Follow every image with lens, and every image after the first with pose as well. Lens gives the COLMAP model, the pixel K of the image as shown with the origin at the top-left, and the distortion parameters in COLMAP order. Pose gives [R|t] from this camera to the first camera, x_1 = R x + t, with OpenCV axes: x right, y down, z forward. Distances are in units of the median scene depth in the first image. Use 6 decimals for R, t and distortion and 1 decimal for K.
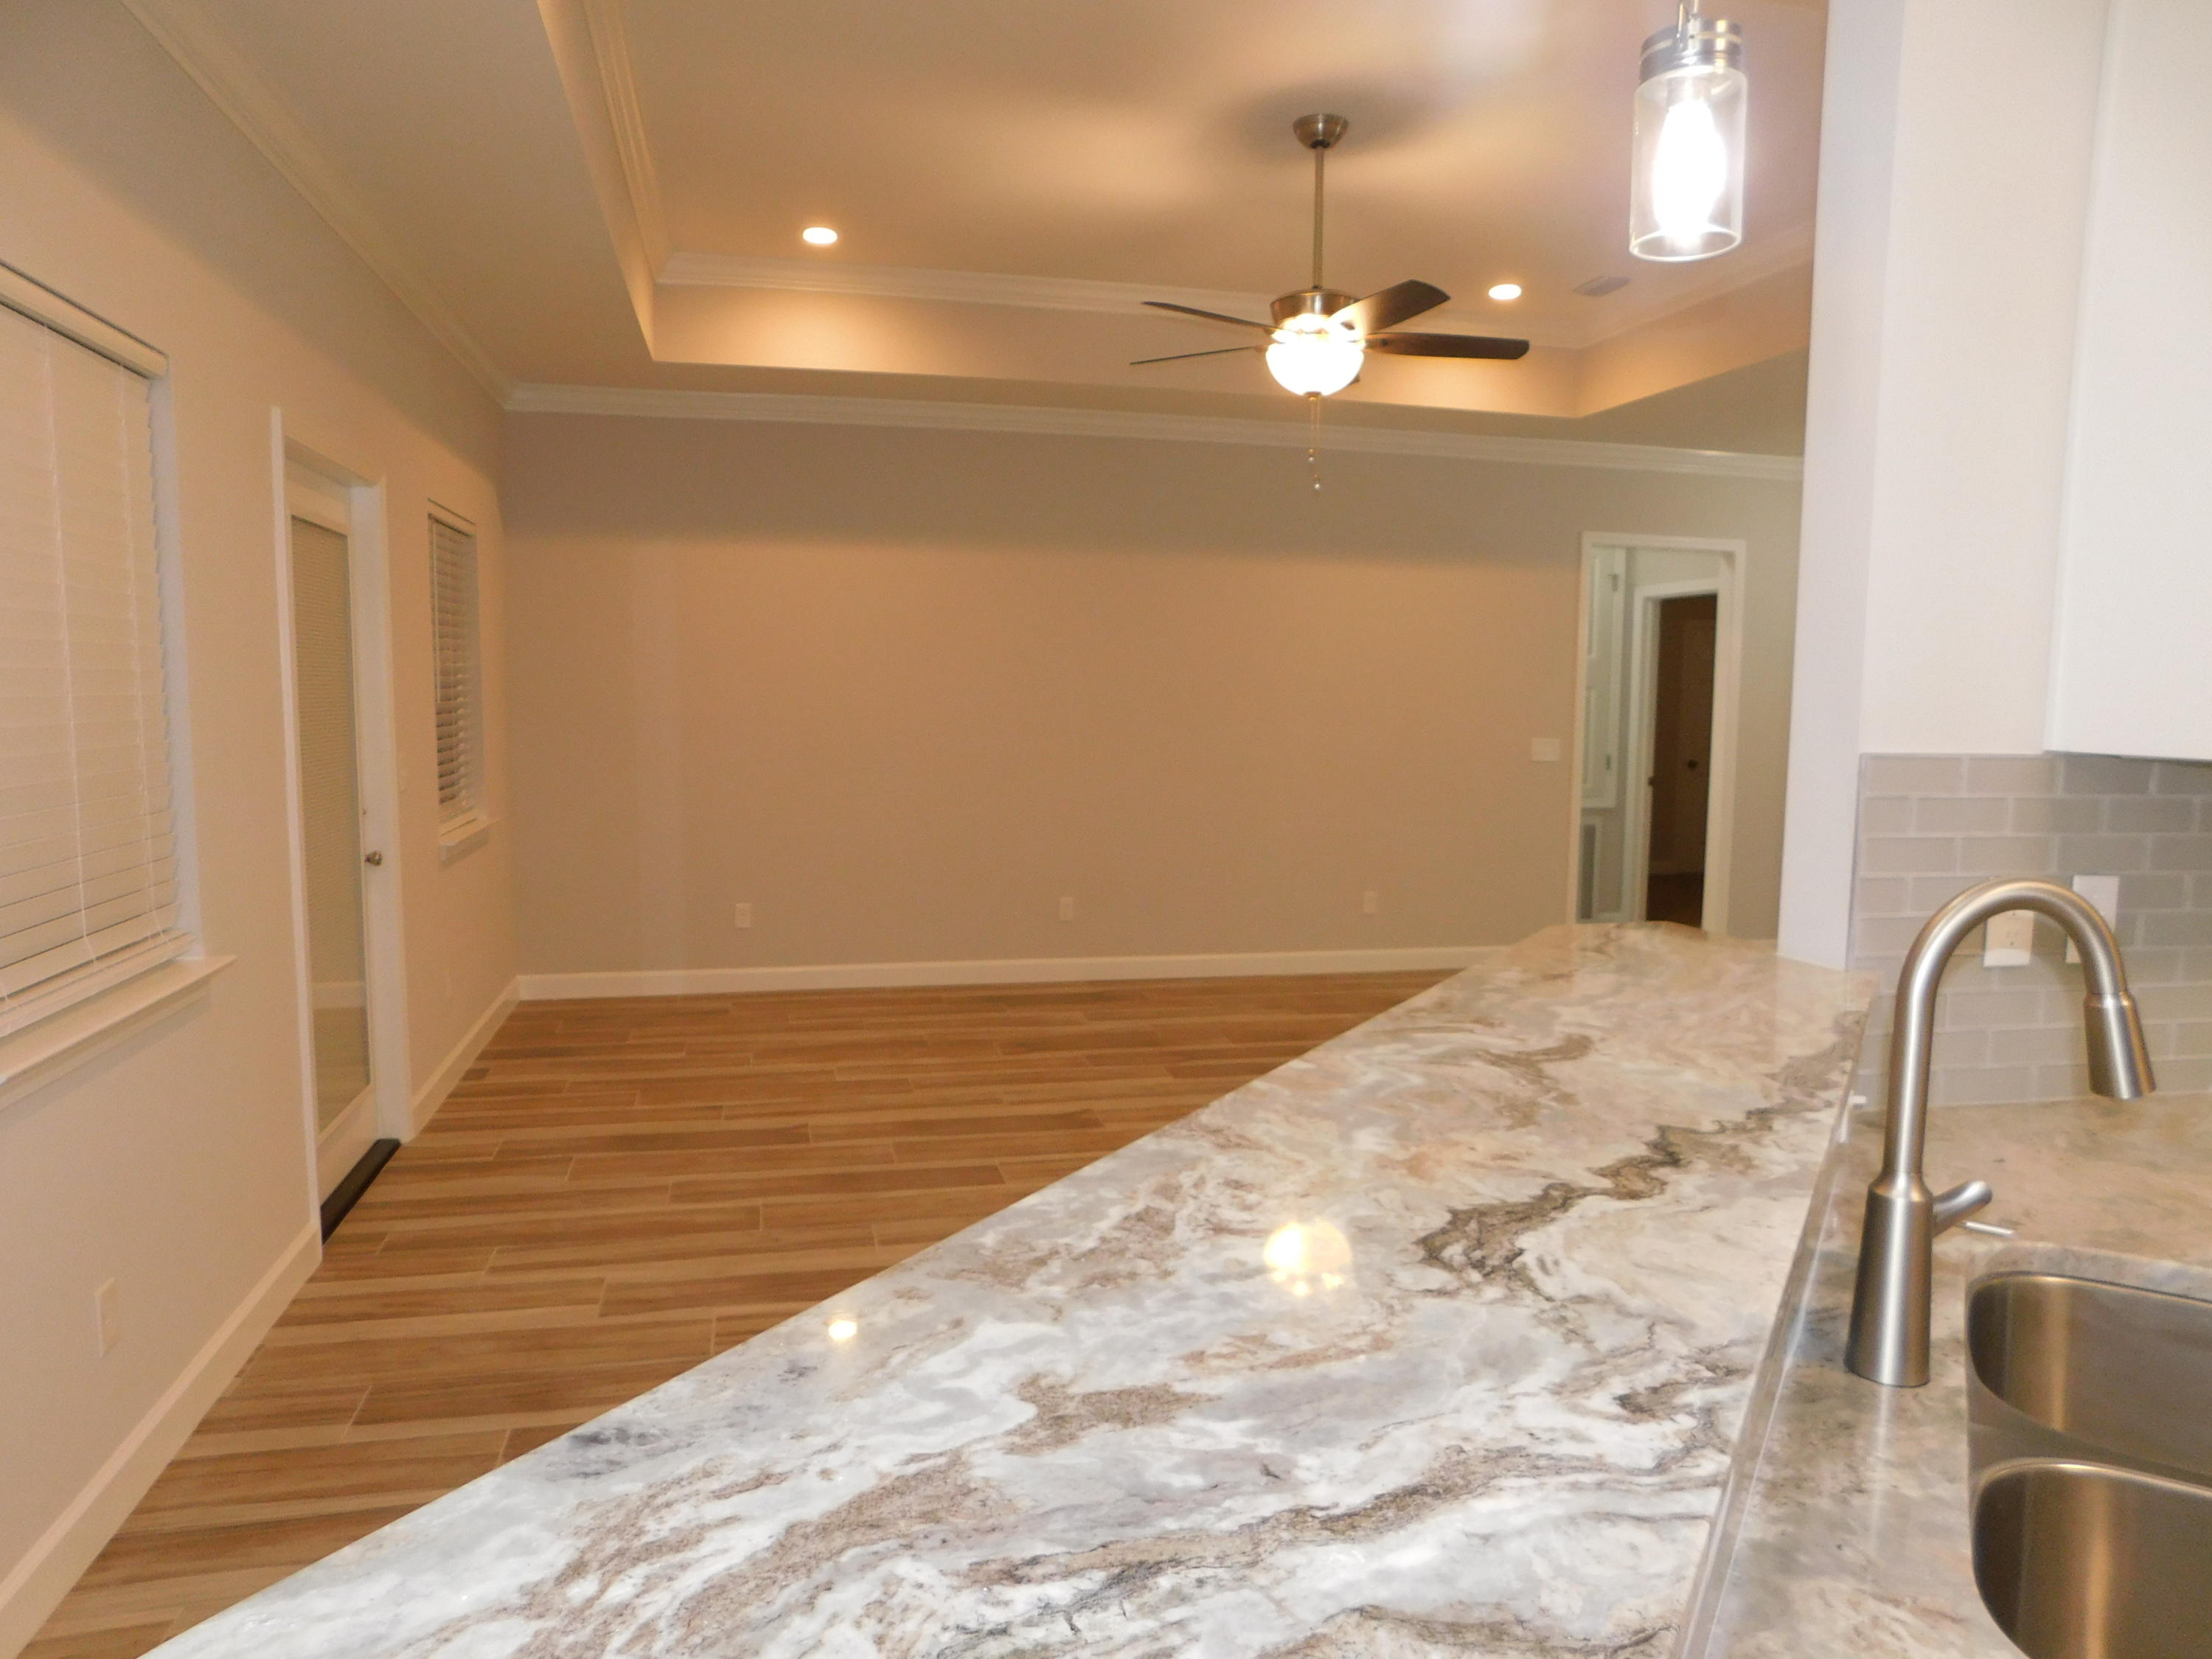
lens RADIAL K [[1472.9, 0, 1112.5], [0, 1472.9, 832.5], [0, 0, 1]] dist [-0.064762, 0.065248]
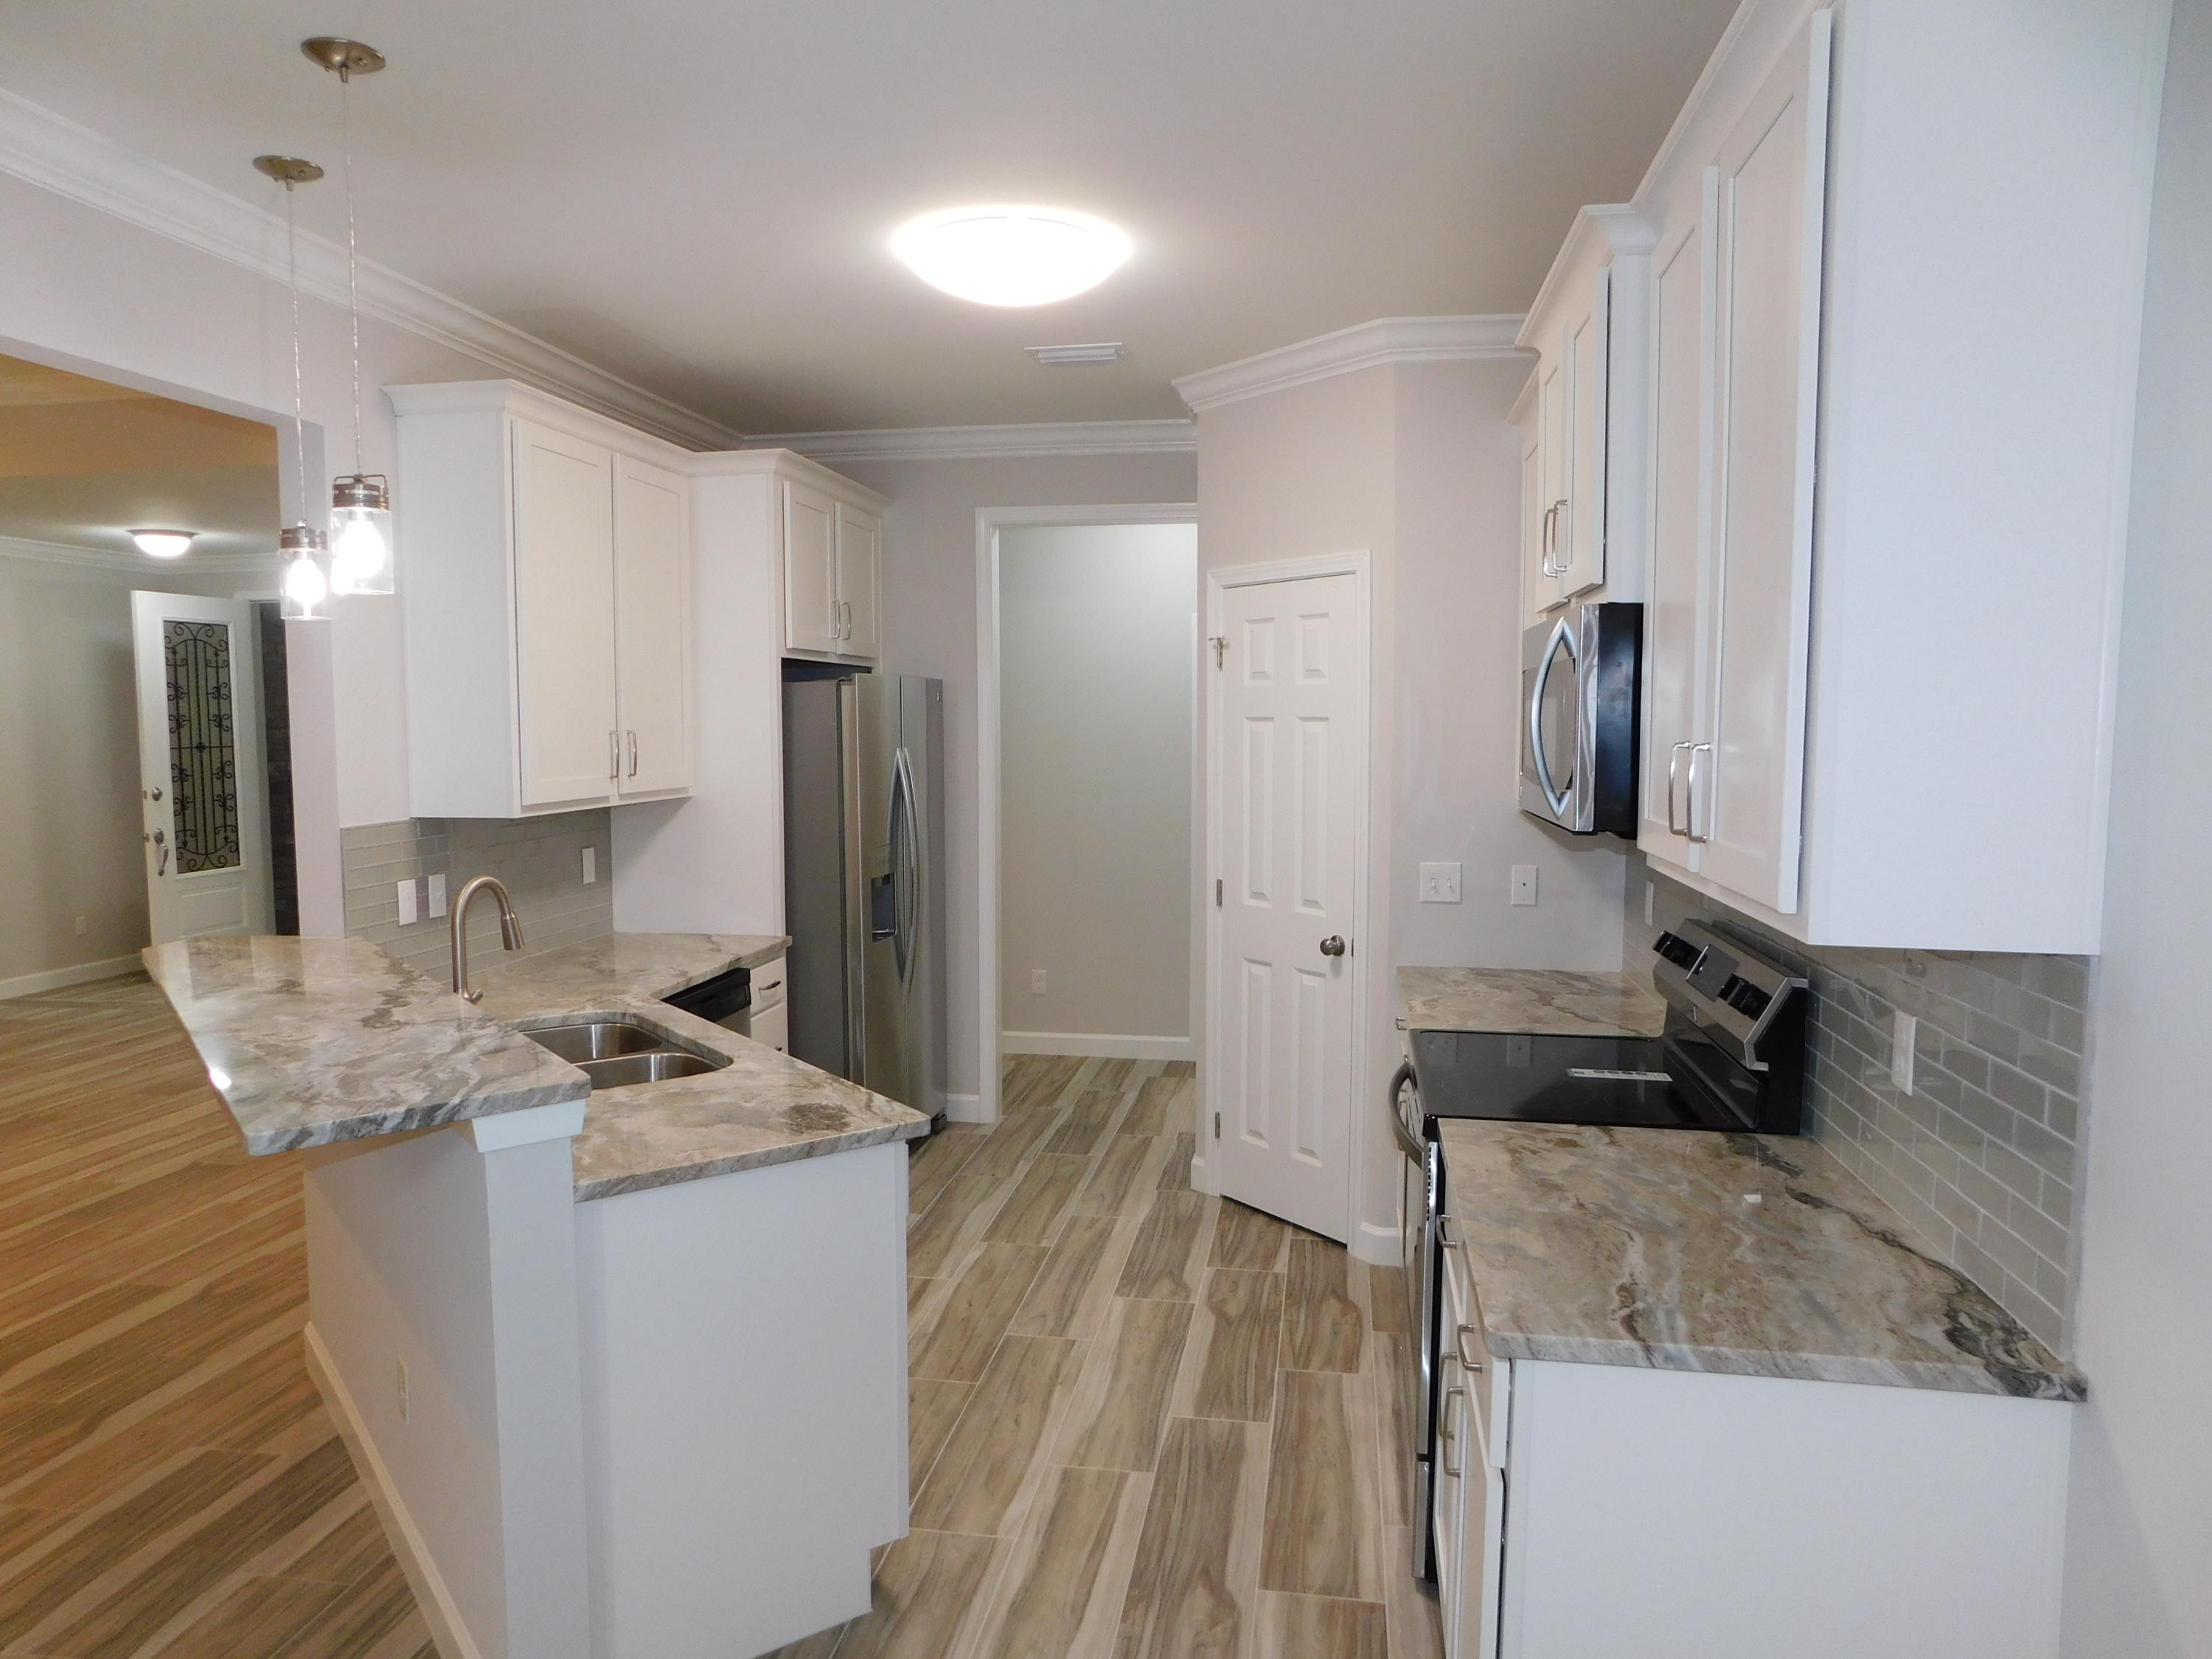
lens RADIAL K [[1463.1, 0, 1106.0], [0, 1463.1, 829.5], [0, 0, 1]] dist [-0.058639, 0.041277]
pose [[0.388826, -0.093399, 0.916565, -0.363980], [0.102946, 0.993023, 0.057518, -0.023577], [-0.915542, 0.071992, 0.395728, -0.304628]]
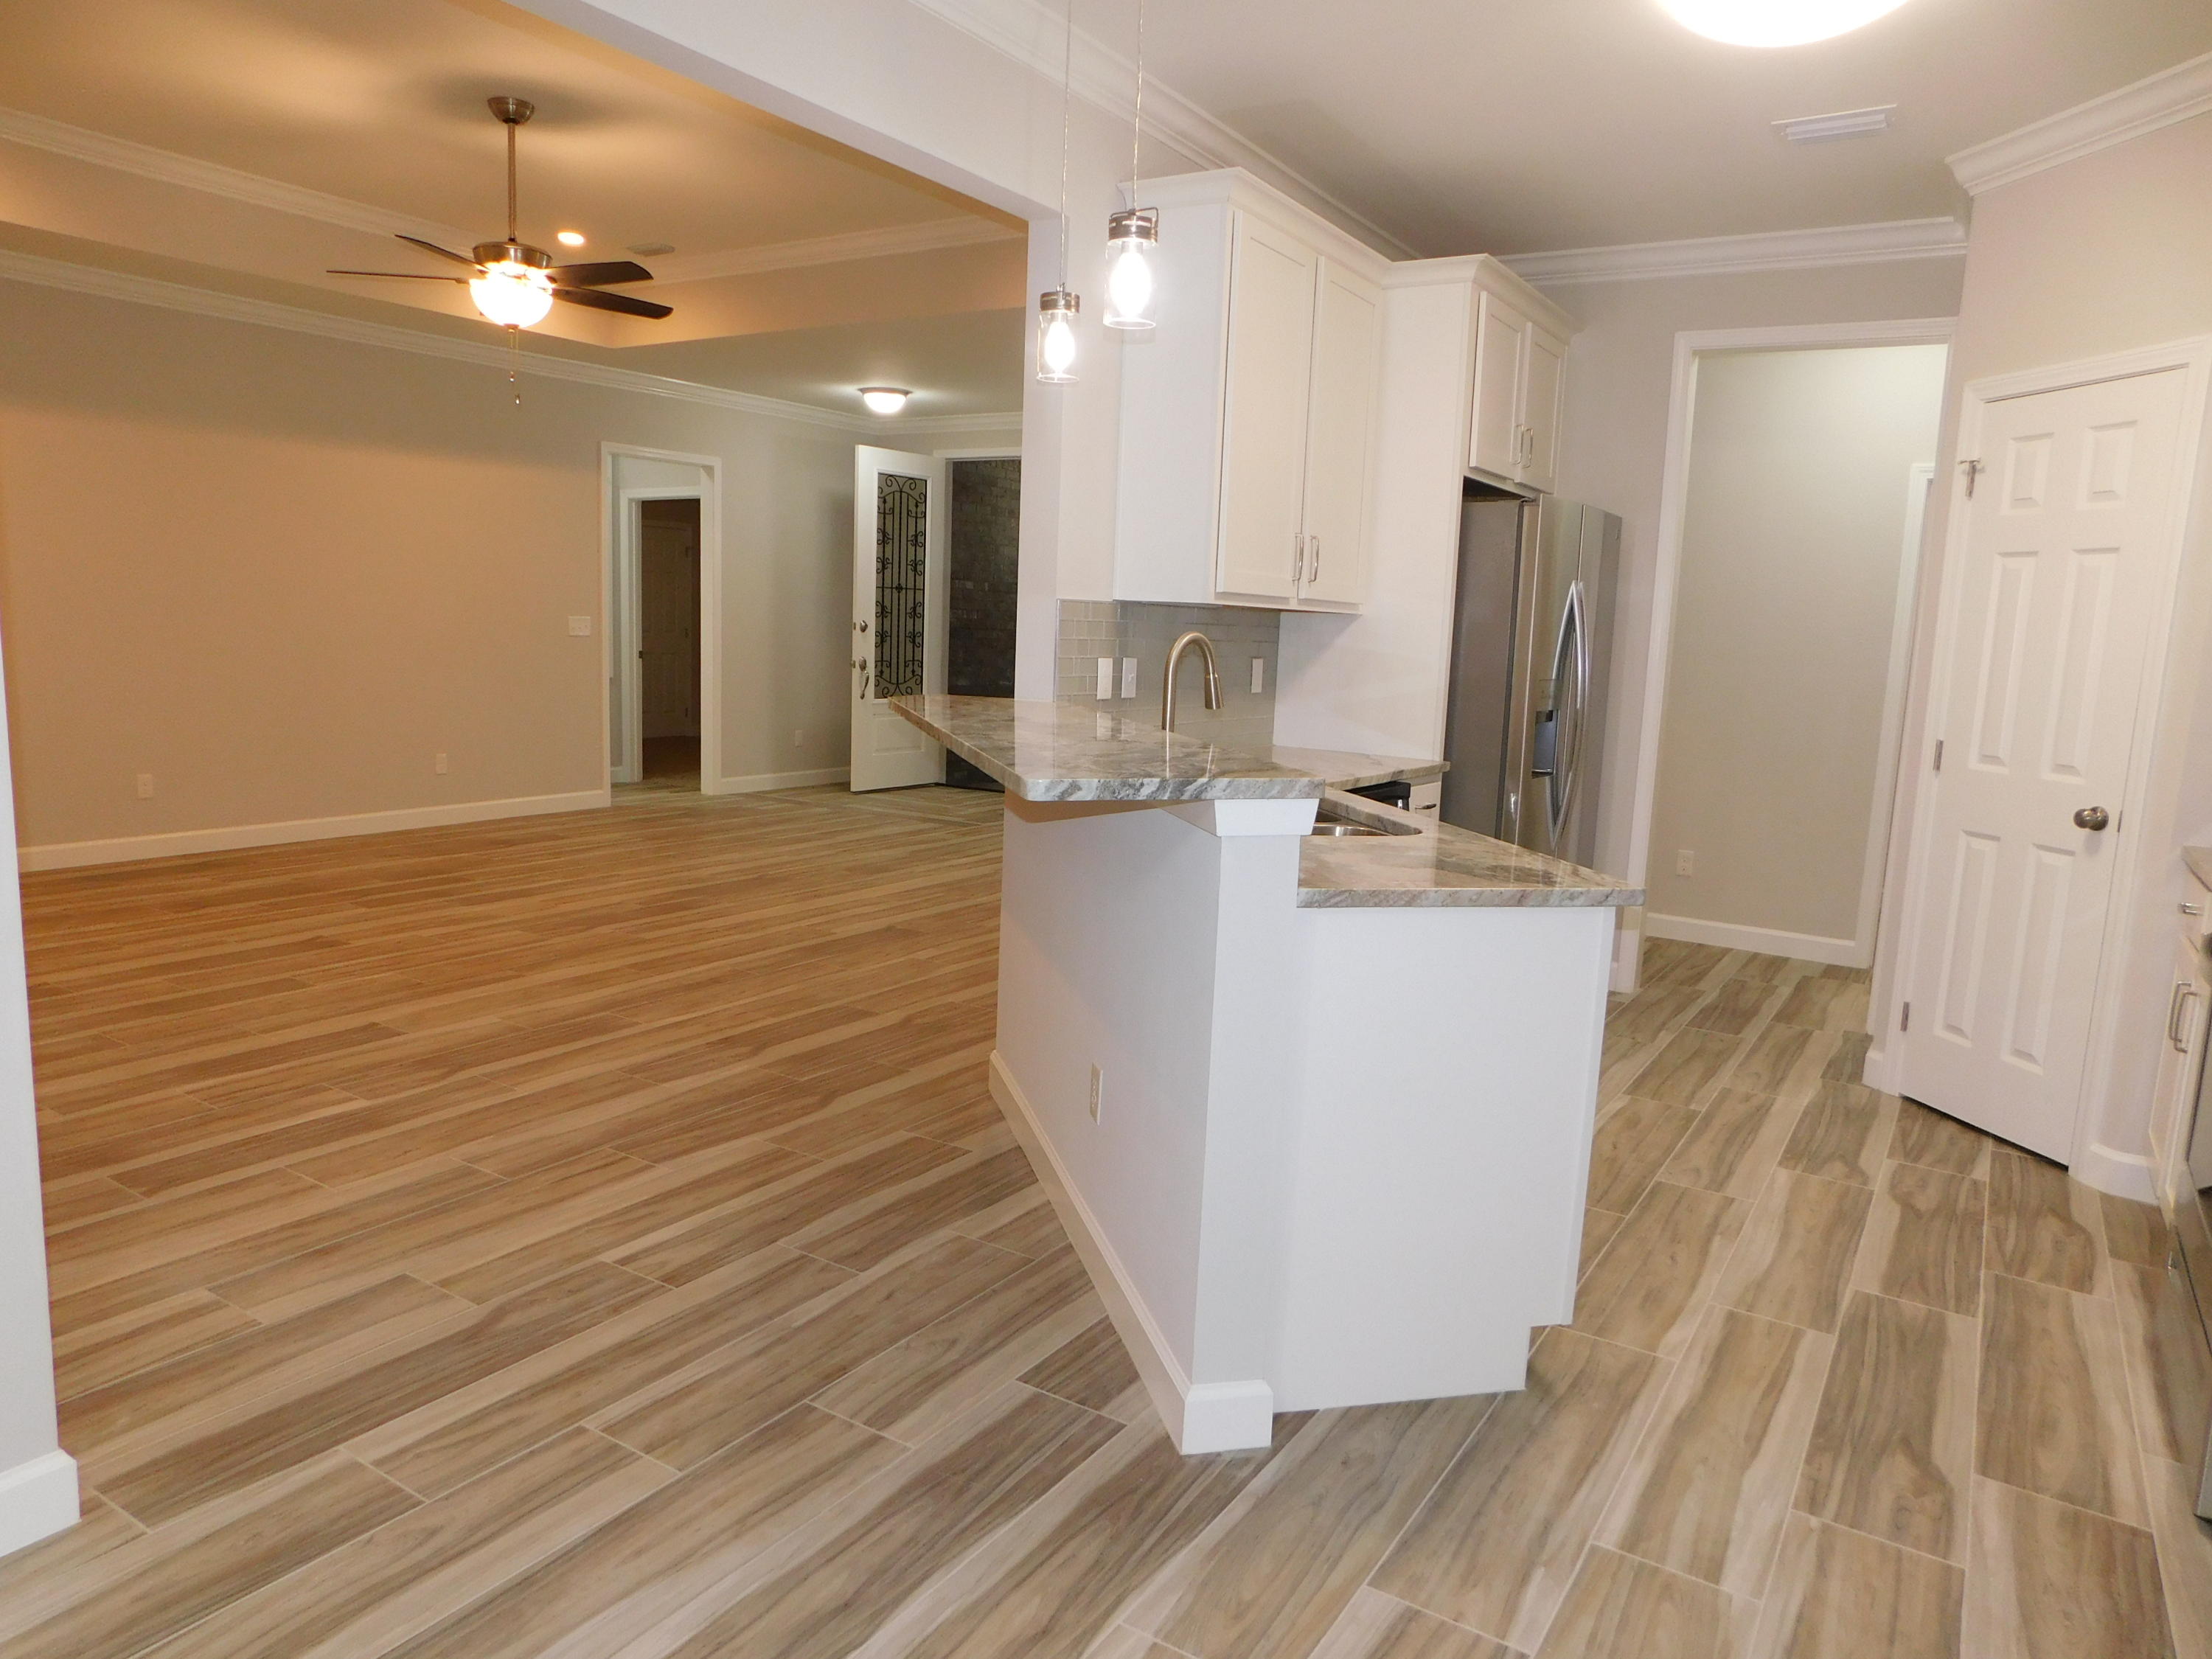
lens RADIAL K [[1472.9, 0, 1112.5], [0, 1472.9, 832.5], [0, 0, 1]] dist [-0.064762, 0.065248]
pose [[0.717107, -0.091331, 0.690953, -0.387259], [0.041722, 0.995224, 0.088249, 0.040456], [-0.695713, -0.034456, 0.717493, -0.253356]]
